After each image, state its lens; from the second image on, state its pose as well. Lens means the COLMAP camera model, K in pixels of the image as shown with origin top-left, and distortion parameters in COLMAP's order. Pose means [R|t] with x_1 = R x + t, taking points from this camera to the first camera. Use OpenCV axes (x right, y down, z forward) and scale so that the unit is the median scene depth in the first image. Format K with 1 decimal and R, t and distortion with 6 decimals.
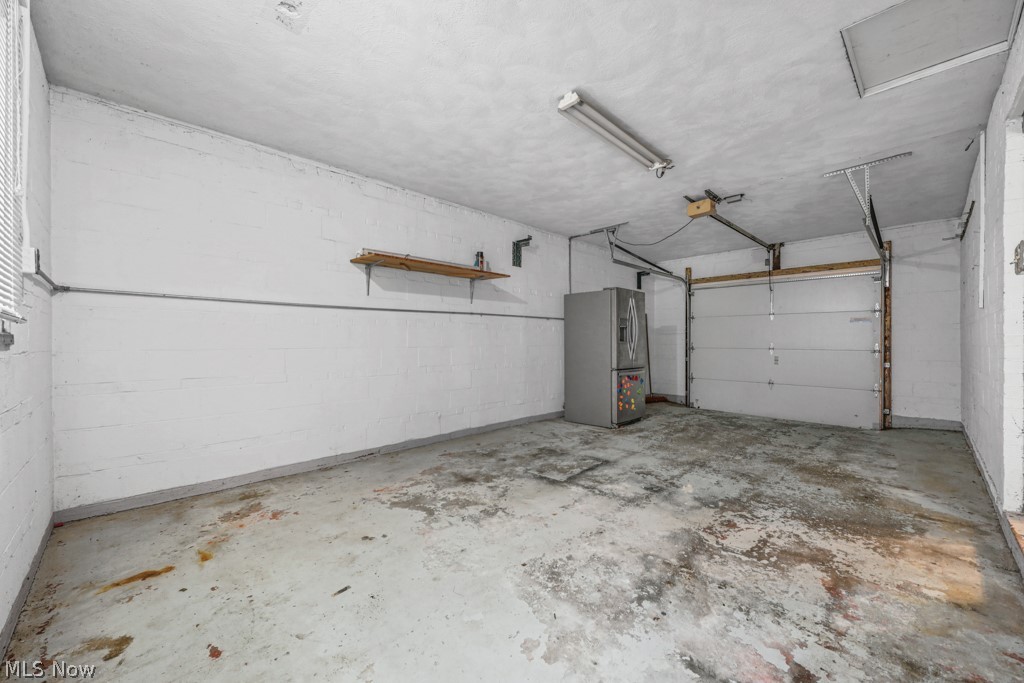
lens RADIAL K [[406.2, 0, 512.0], [0, 406.2, 341.5], [0, 0, 1]] dist [0.001481, -0.000082]
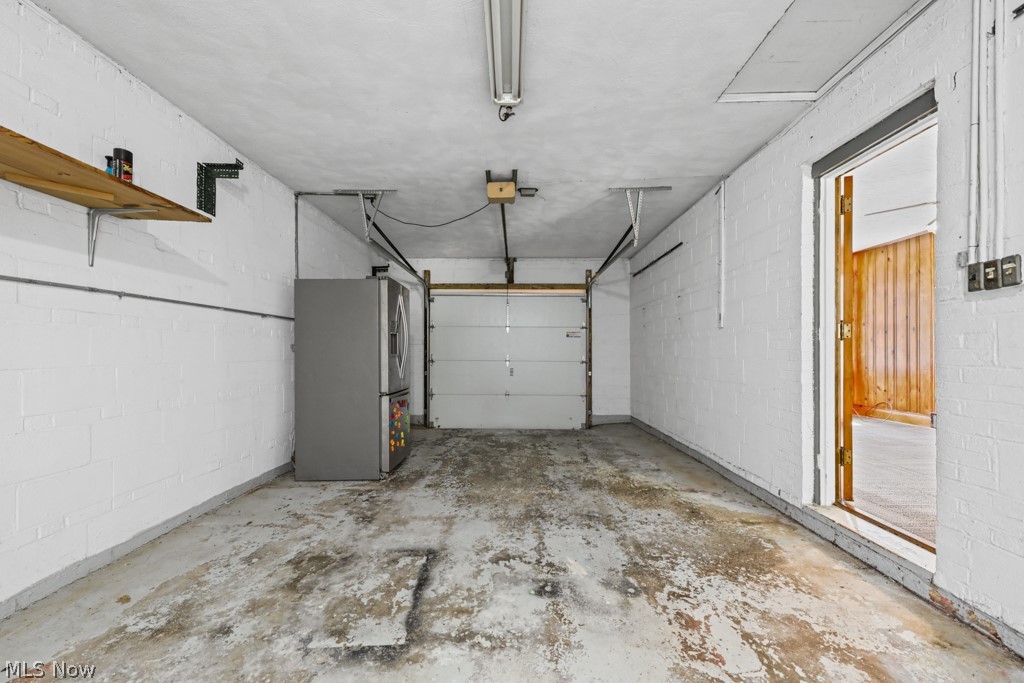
lens RADIAL K [[402.8, 0, 513.6], [0, 402.8, 351.4], [0, 0, 1]] dist [0.002368, -0.000218]
pose [[0.706557, 0.004222, 0.707644, -0.093514], [-0.003537, 0.999991, -0.002436, -0.004184], [-0.707647, -0.000782, 0.706565, 0.417130]]
